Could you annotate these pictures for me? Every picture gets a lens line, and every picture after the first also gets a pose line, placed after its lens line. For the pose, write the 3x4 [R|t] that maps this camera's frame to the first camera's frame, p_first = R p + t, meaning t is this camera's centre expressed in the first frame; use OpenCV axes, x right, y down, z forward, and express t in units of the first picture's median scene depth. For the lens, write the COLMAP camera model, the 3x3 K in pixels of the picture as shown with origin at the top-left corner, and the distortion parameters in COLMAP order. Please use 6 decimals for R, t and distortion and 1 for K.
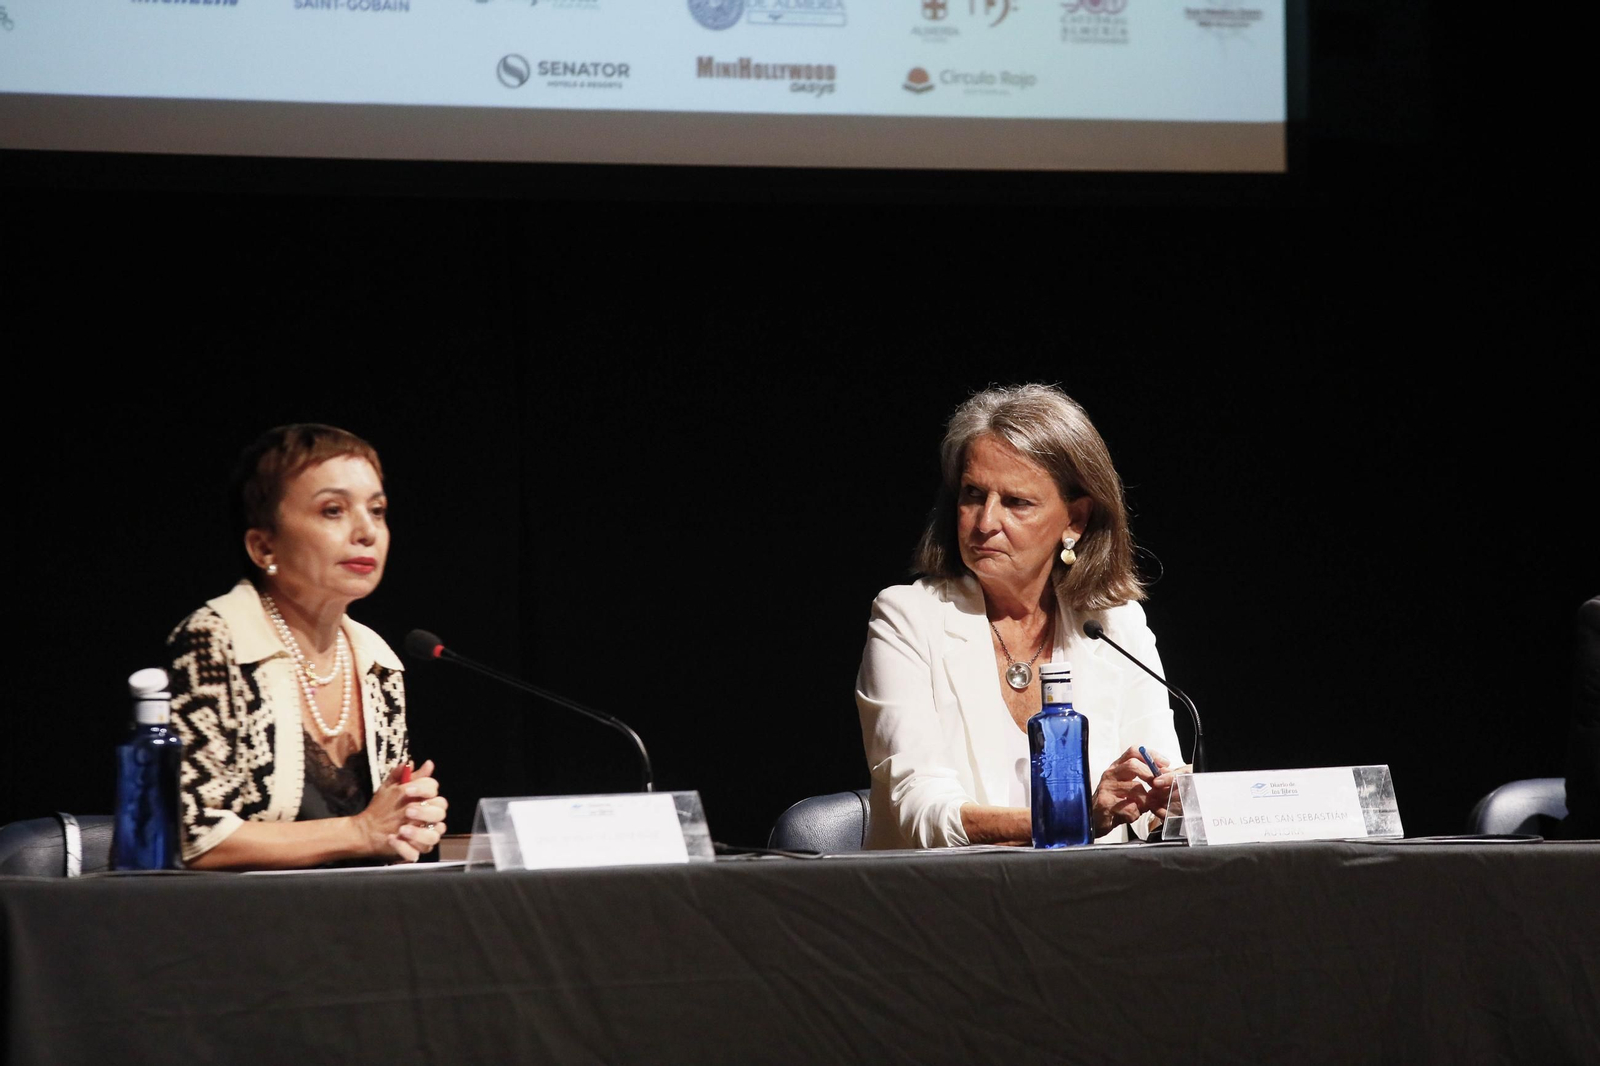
lens RADIAL K [[8714.1, 0, 776.6], [0, 8714.1, 493.4], [0, 0, 1]] dist [2.146715, 0.000000]
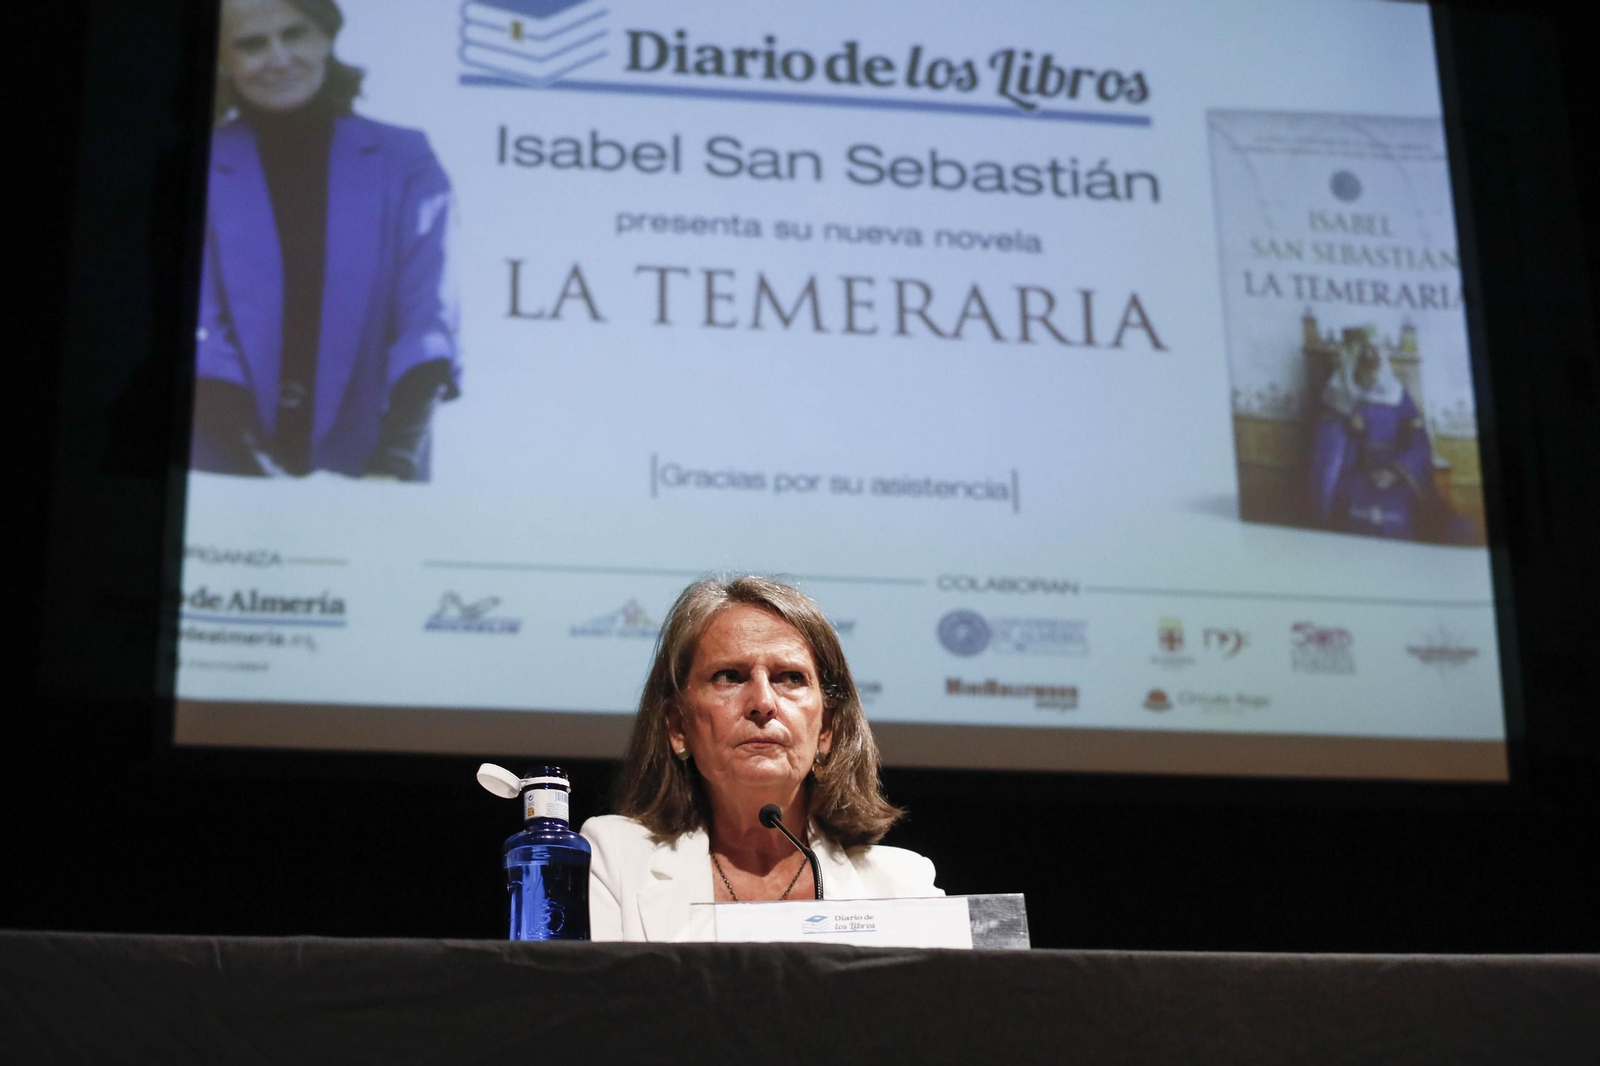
lens RADIAL K [[3286.9, 0, 890.5], [0, 3286.9, 564.3], [0, 0, 1]] dist [-0.211889, 0.000000]
pose [[0.953611, -0.102178, -0.283171, 0.130977], [0.011451, 0.952268, -0.305049, 0.082088], [0.300824, 0.287656, 0.909263, 0.730007]]
